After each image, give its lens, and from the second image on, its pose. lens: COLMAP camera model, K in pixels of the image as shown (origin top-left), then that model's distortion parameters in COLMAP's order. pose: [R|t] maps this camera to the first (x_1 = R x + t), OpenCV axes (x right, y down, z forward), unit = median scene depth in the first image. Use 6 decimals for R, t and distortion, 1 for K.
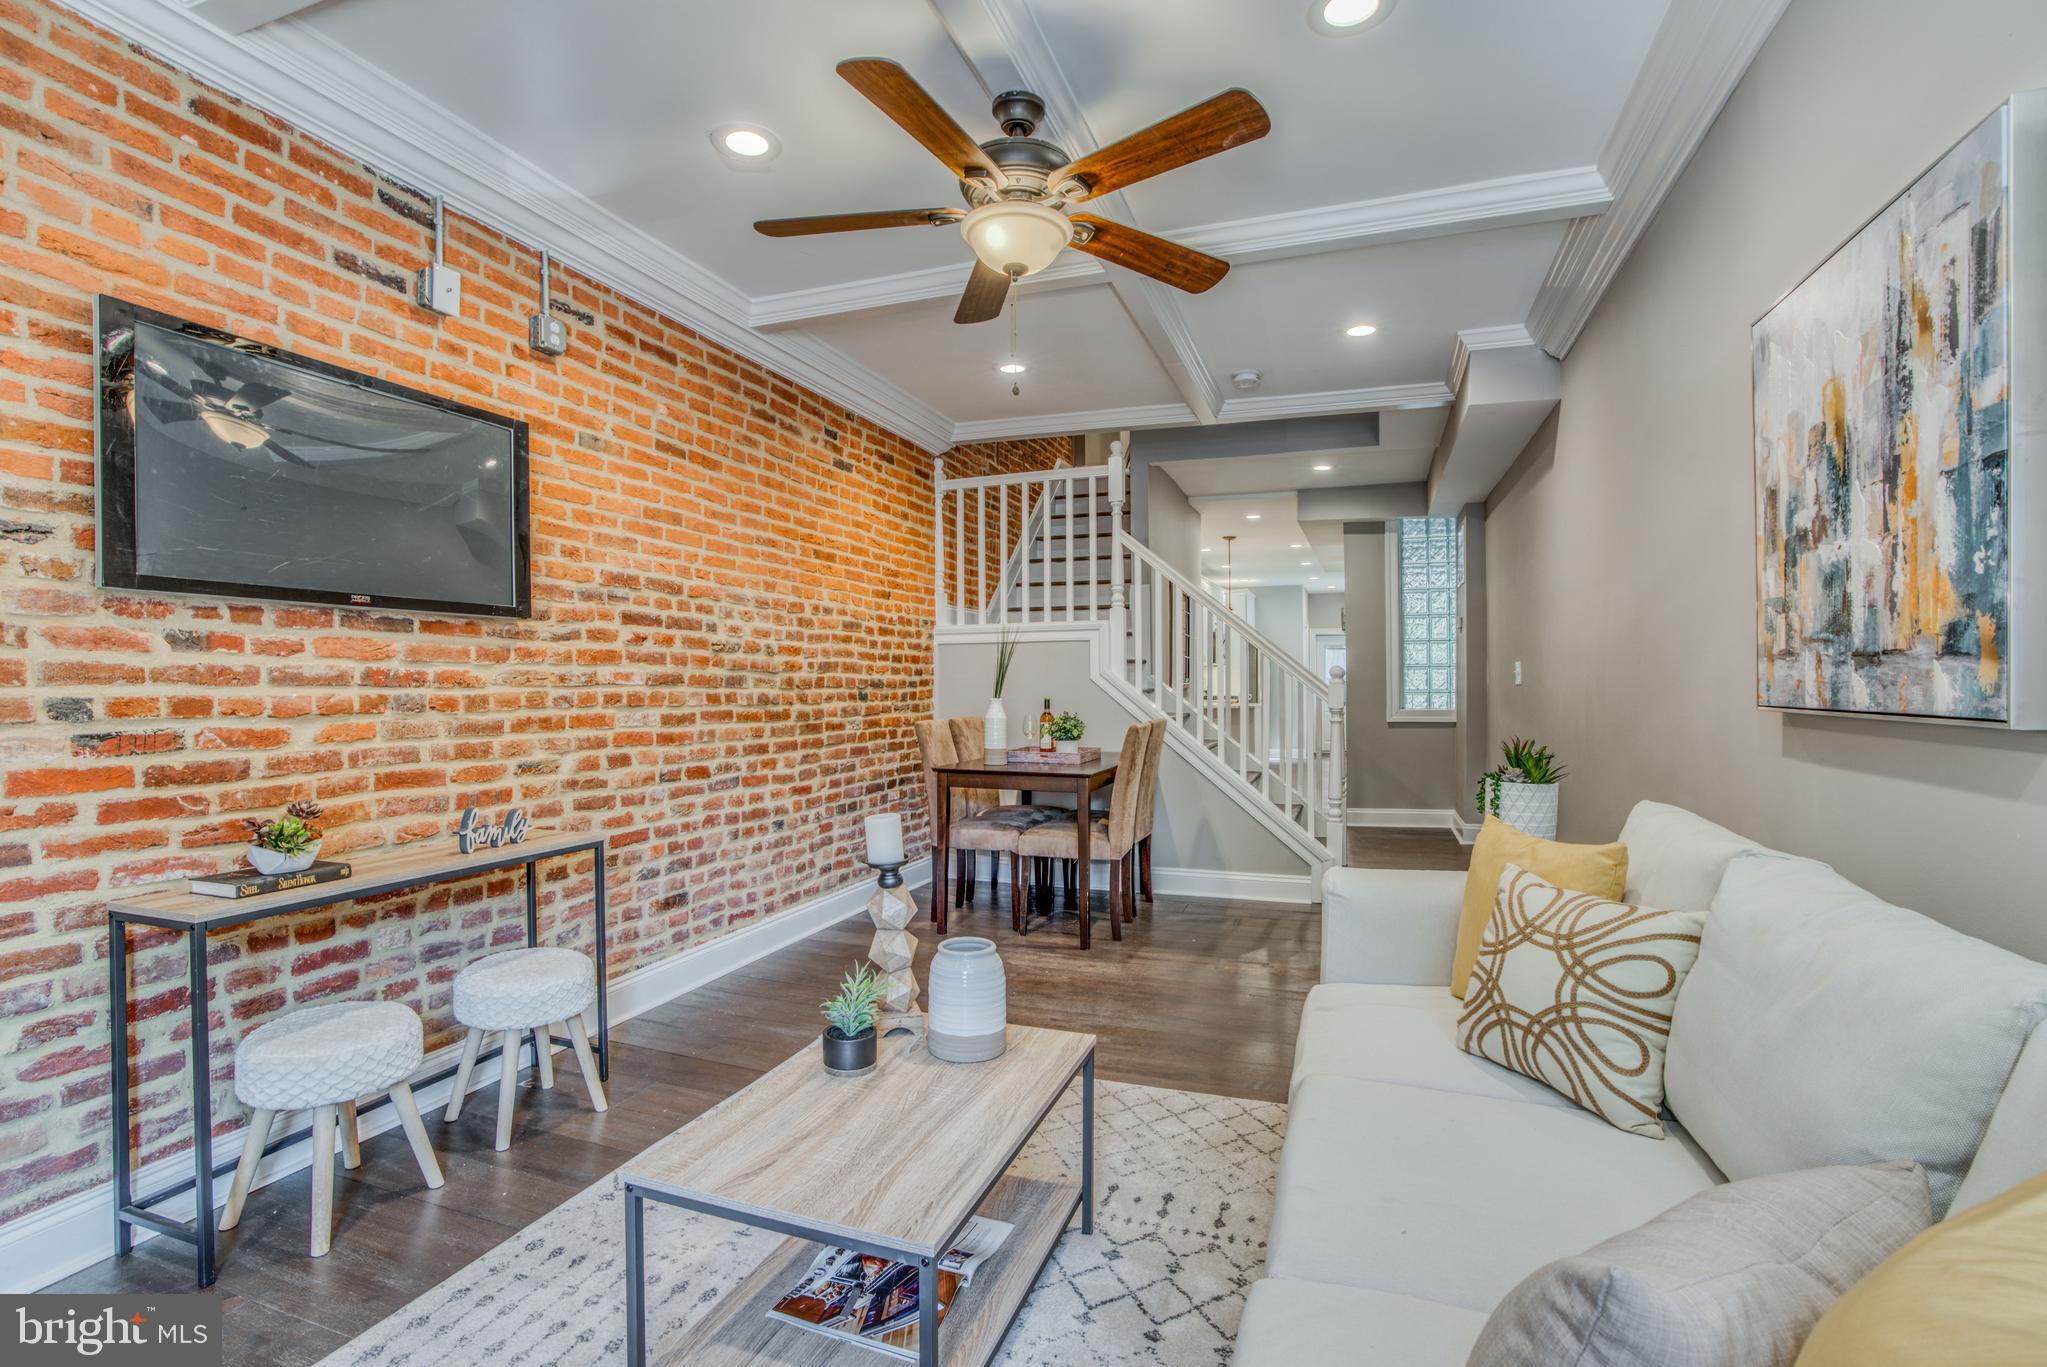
lens RADIAL K [[966.8, 0, 1016.3], [0, 966.8, 681.7], [0, 0, 1]] dist [-0.065735, 0.024910]
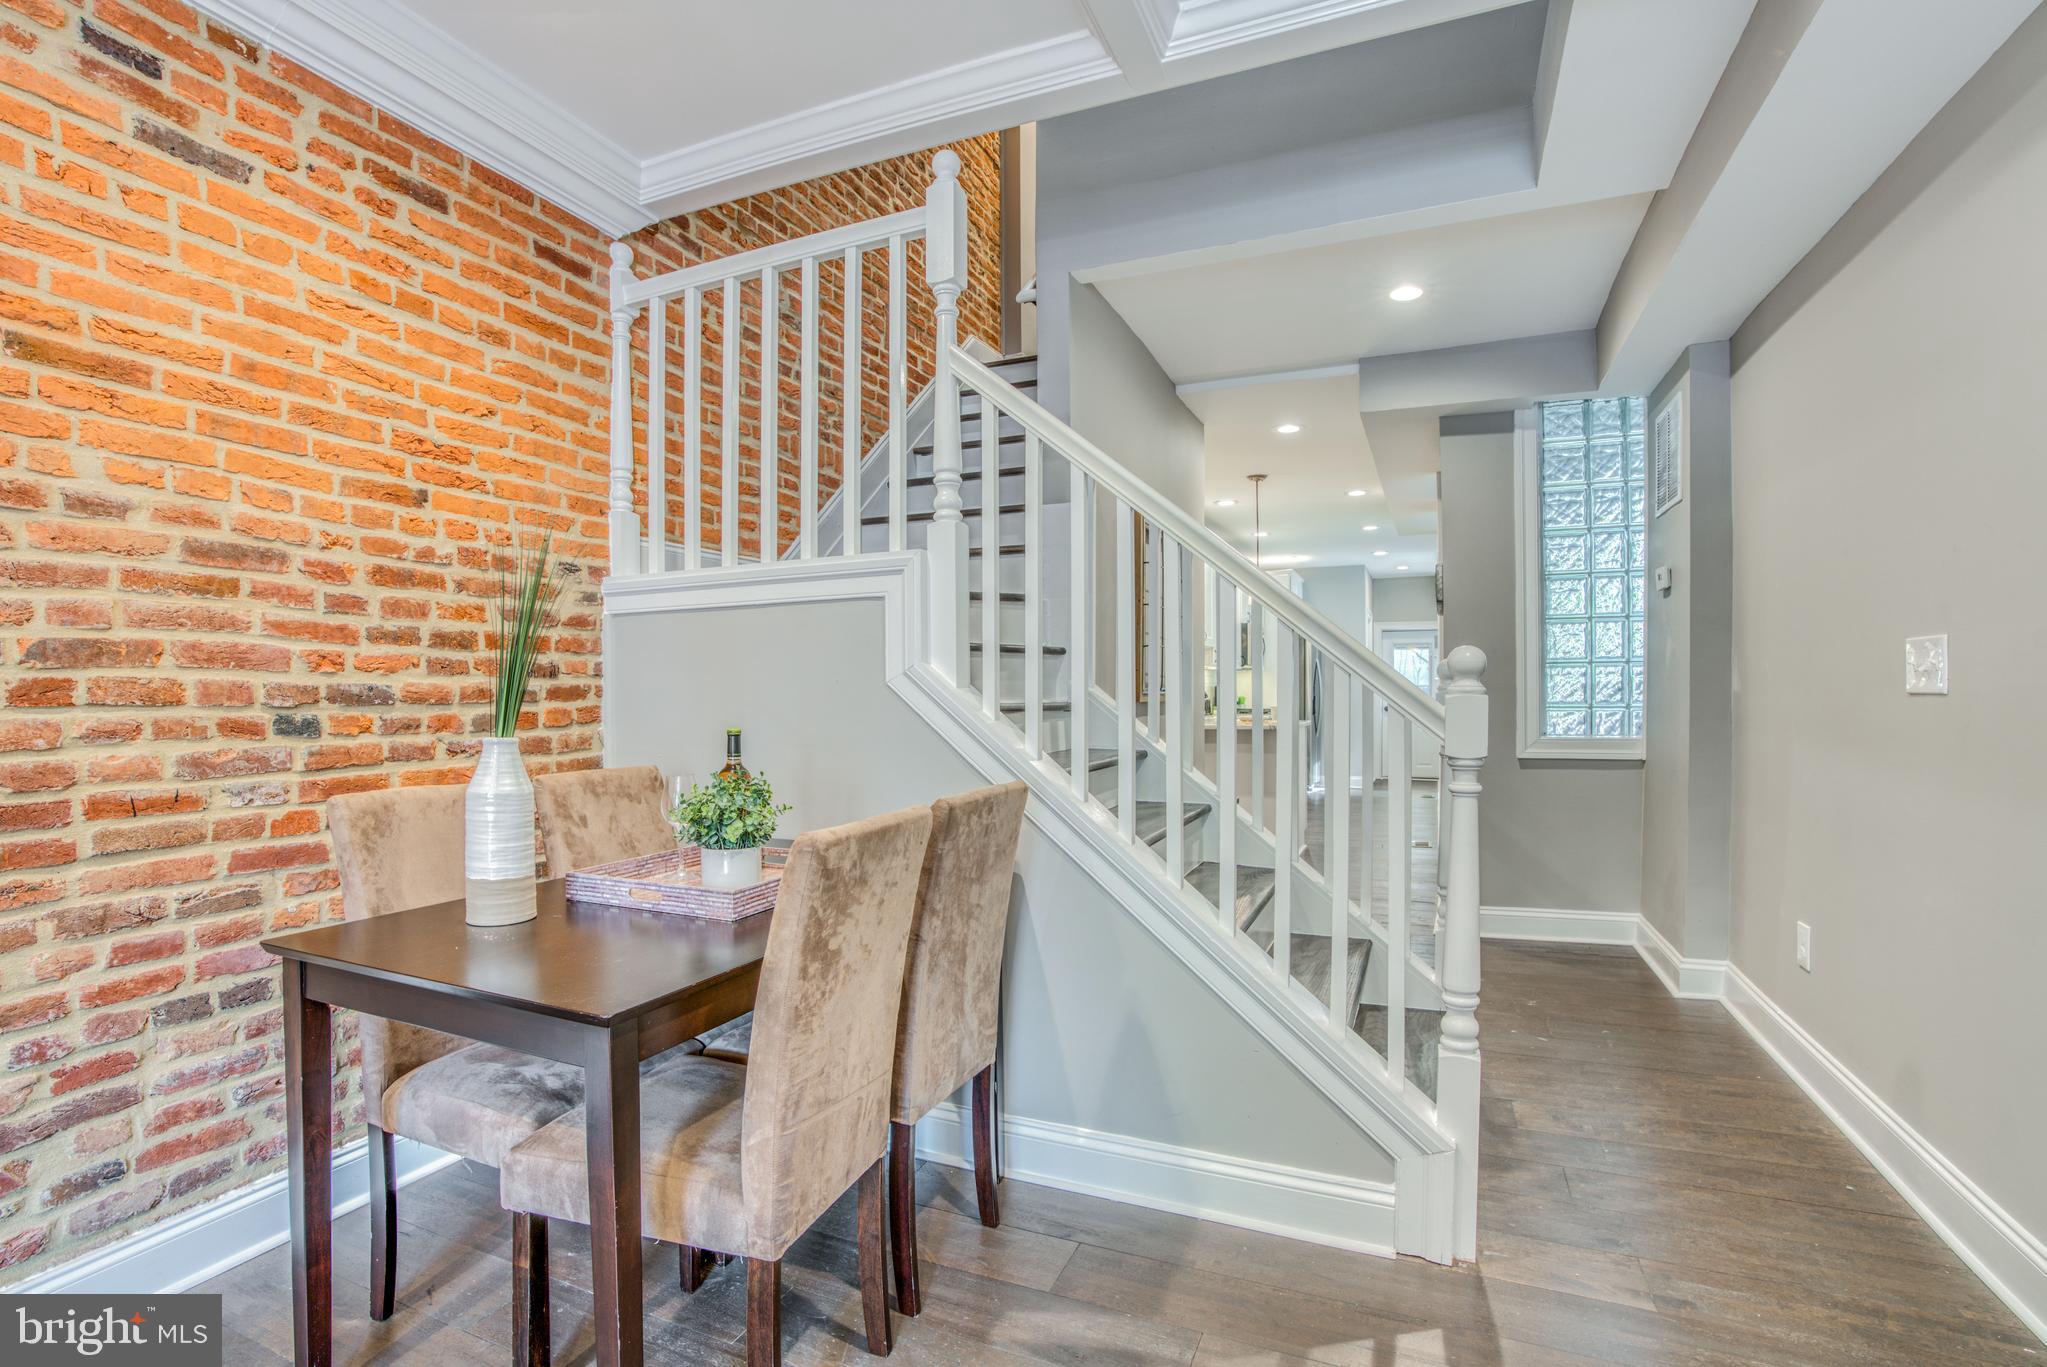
lens RADIAL K [[966.8, 0, 1006.8], [0, 966.8, 698.7], [0, 0, 1]] dist [-0.065735, 0.024910]
pose [[0.997728, -0.001962, -0.067340, 0.161428], [0.002512, 0.999964, 0.008094, 0.000678], [0.067321, -0.008245, 0.997697, 0.557490]]
